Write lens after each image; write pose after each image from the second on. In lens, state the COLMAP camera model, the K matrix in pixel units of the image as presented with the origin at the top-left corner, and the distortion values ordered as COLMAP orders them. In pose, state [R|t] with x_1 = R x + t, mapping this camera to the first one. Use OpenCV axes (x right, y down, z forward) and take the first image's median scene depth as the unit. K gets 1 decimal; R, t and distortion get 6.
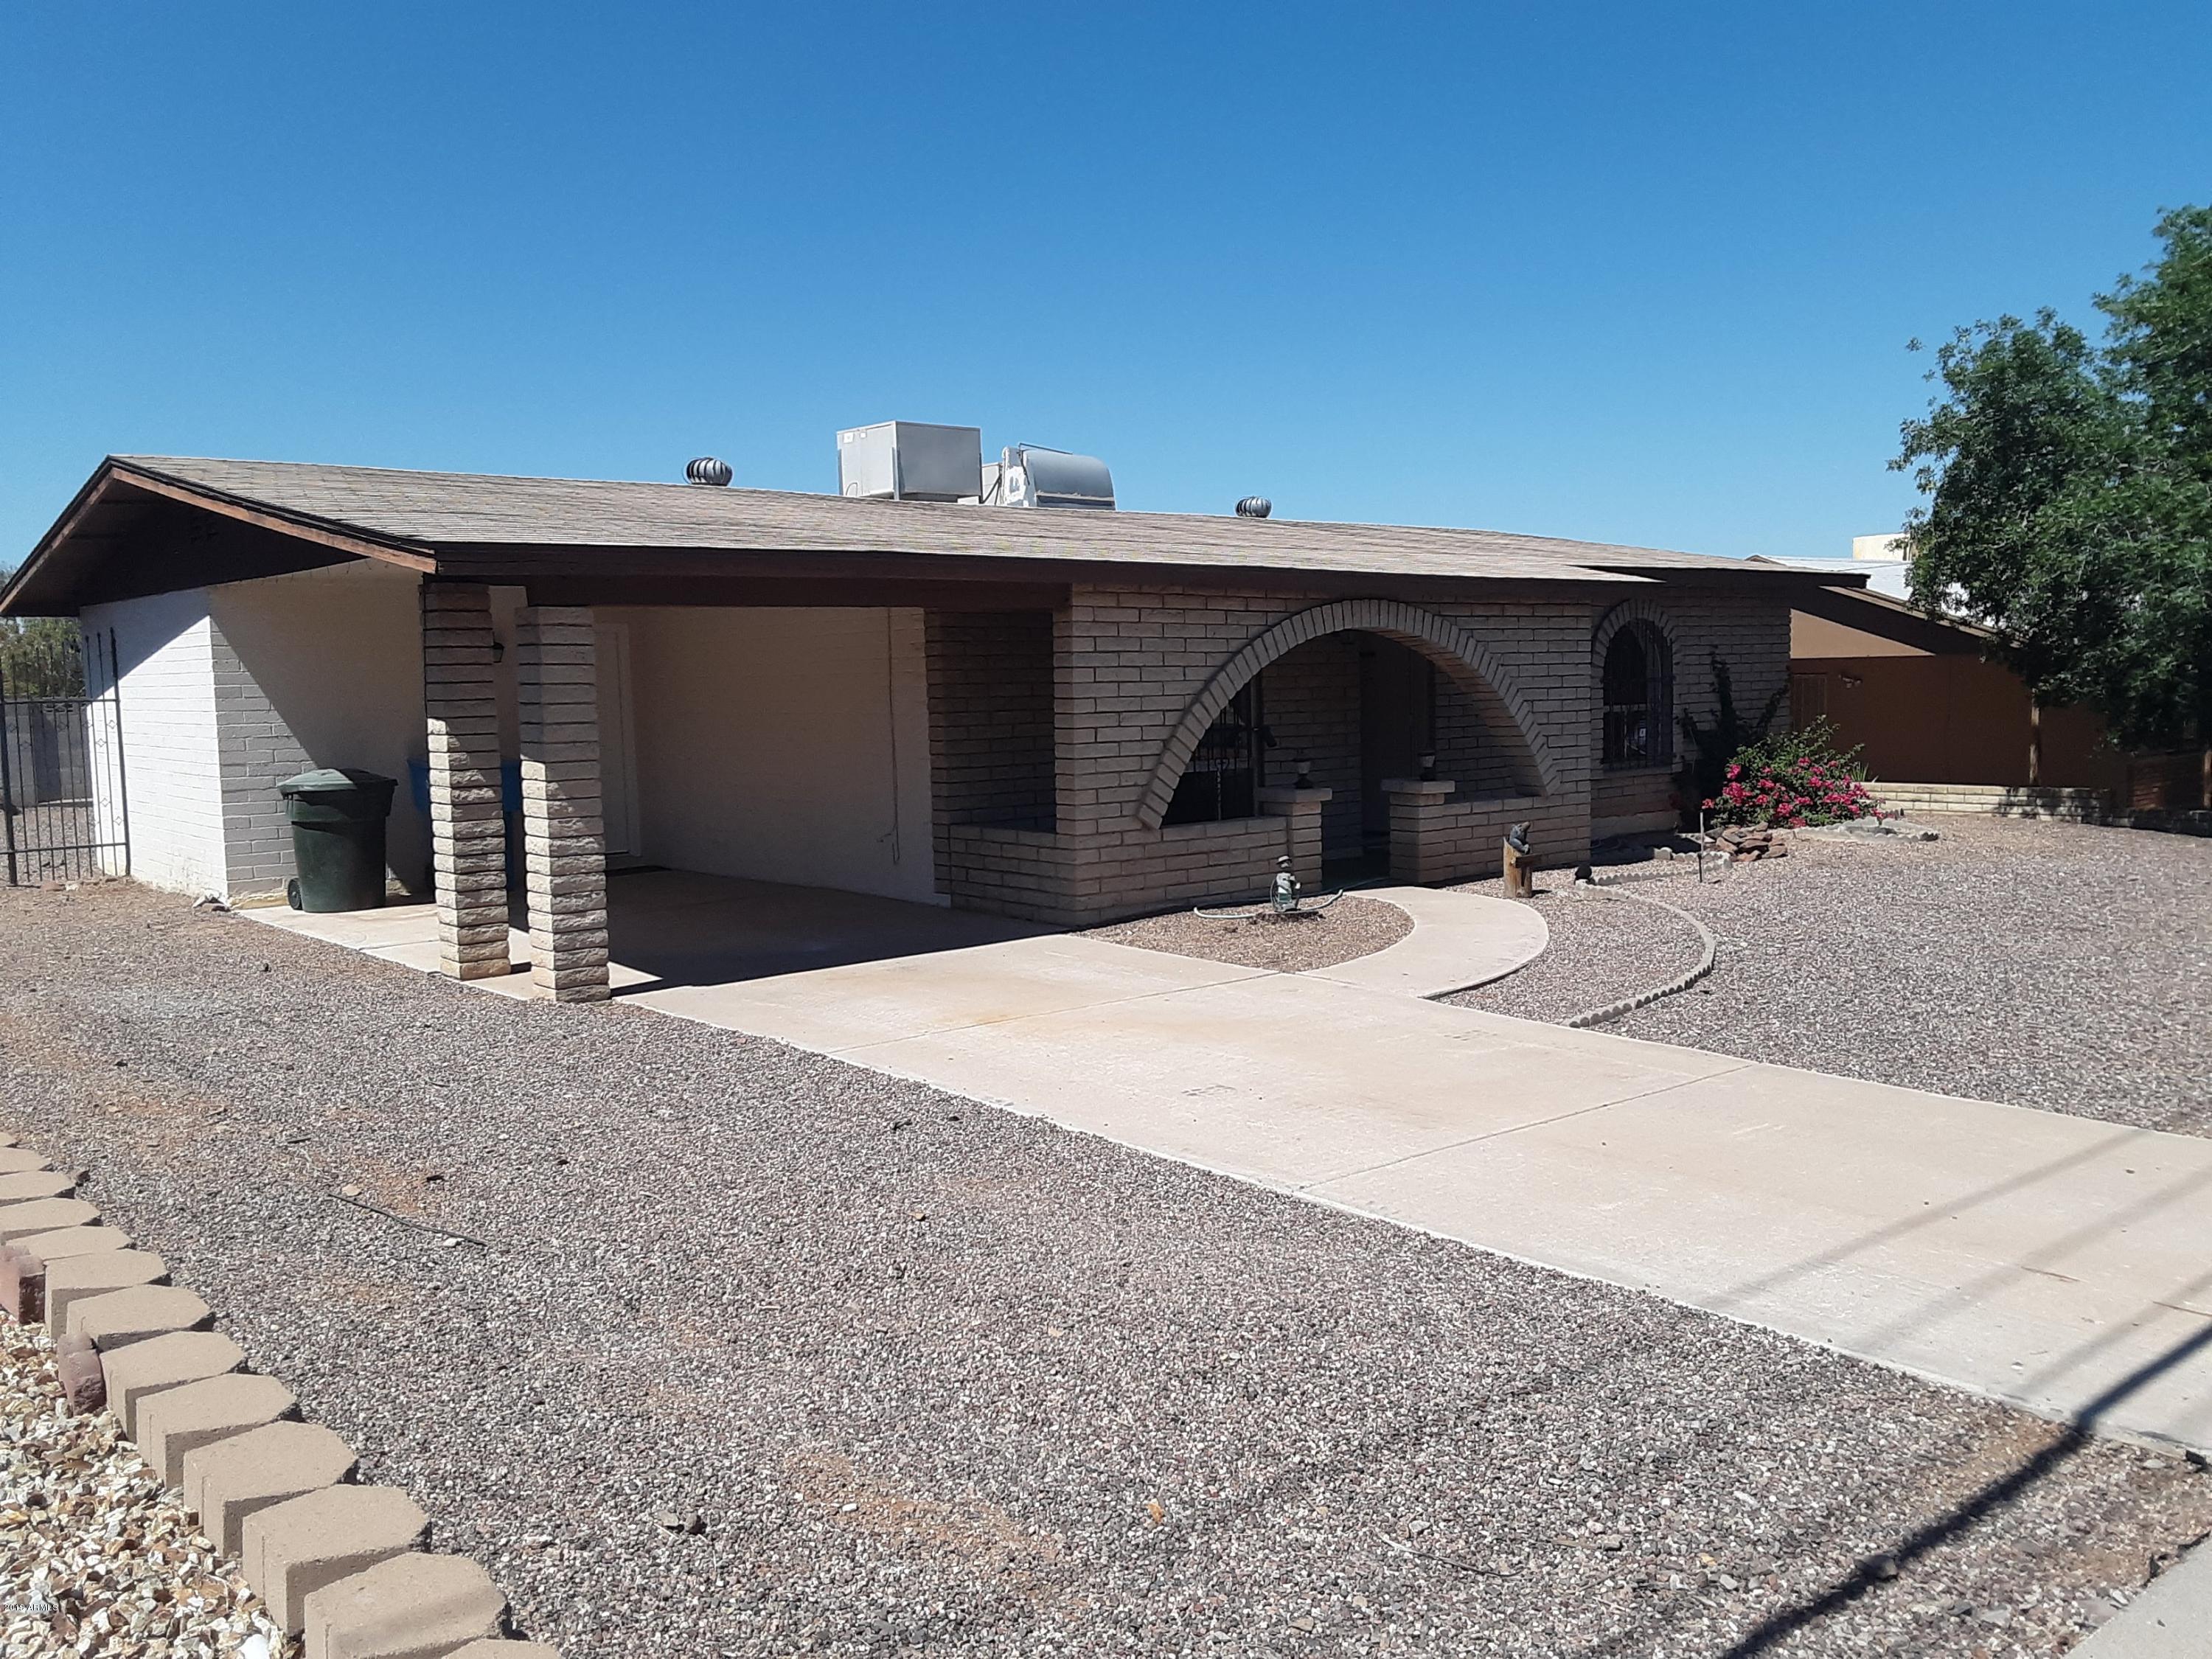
lens RADIAL K [[1767.5, 0, 1124.2], [0, 1767.5, 826.5], [0, 0, 1]] dist [0.129608, -0.209174]
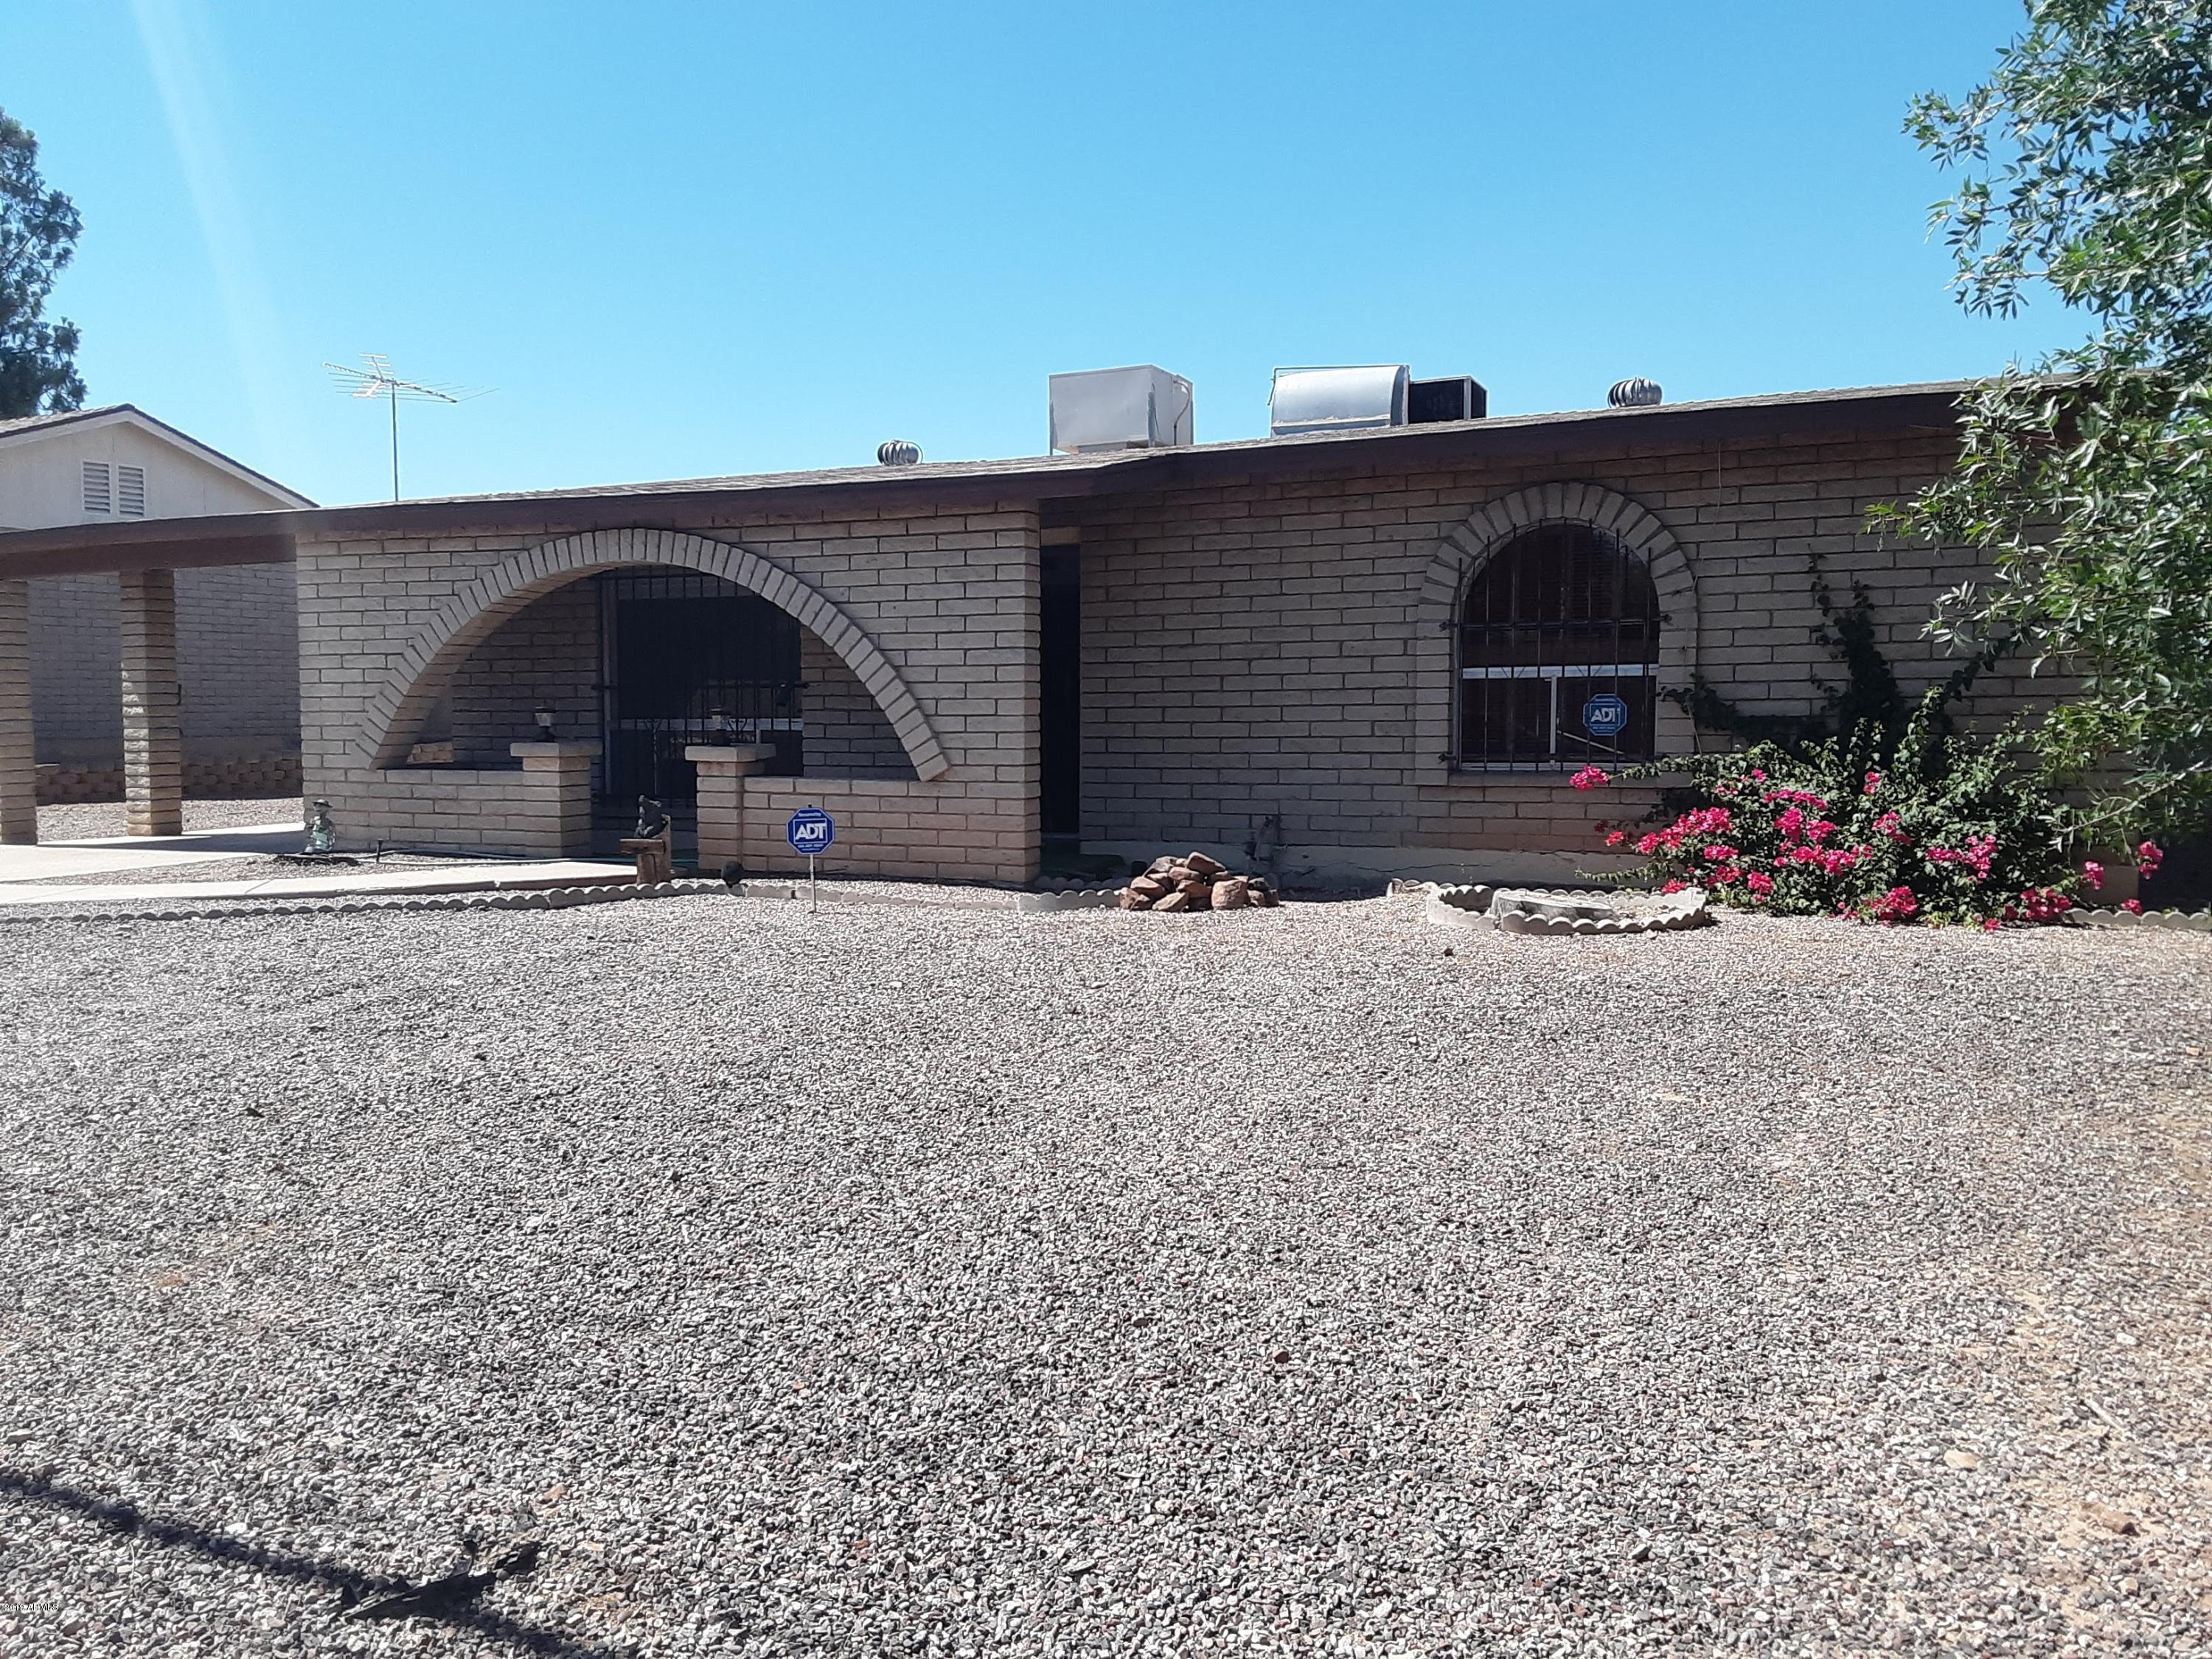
lens RADIAL K [[1767.5, 0, 1124.2], [0, 1767.5, 826.5], [0, 0, 1]] dist [0.129608, -0.209174]
pose [[0.427551, 0.074864, -0.900886, 1.016351], [-0.079185, 0.995836, 0.045174, -0.041708], [0.900516, 0.052023, 0.431699, 0.835836]]
